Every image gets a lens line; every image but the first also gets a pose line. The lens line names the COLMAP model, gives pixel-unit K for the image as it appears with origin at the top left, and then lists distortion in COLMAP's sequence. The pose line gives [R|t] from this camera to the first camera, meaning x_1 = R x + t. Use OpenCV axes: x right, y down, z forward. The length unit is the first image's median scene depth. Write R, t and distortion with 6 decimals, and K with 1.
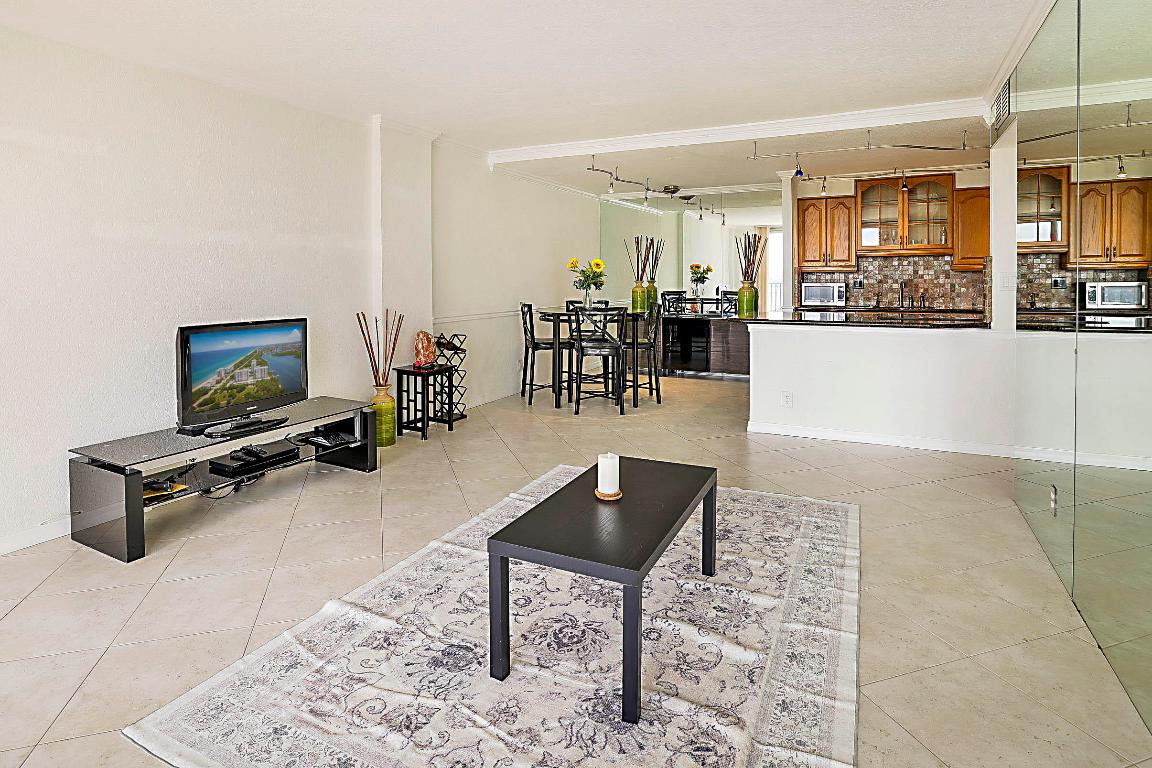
lens RADIAL K [[490.1, 0, 576.0], [0, 490.1, 384.0], [0, 0, 1]] dist [-0.000033, -0.000013]
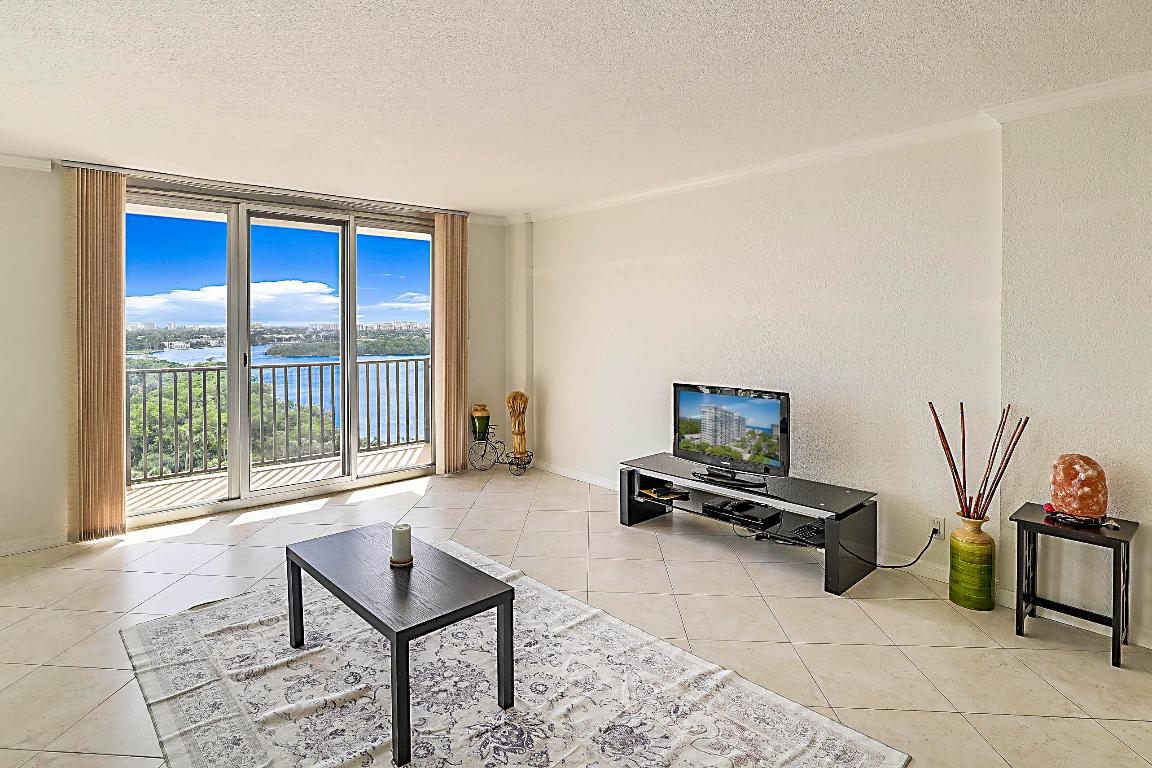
lens RADIAL K [[602.8, 0, 576.0], [0, 602.8, 384.0], [0, 0, 1]] dist [-0.000119, 0.000155]
pose [[-0.278170, 0.084563, -0.956802, 1.179141], [-0.197927, 0.969694, 0.143246, -0.408132], [0.939918, 0.229223, -0.253002, 1.547882]]
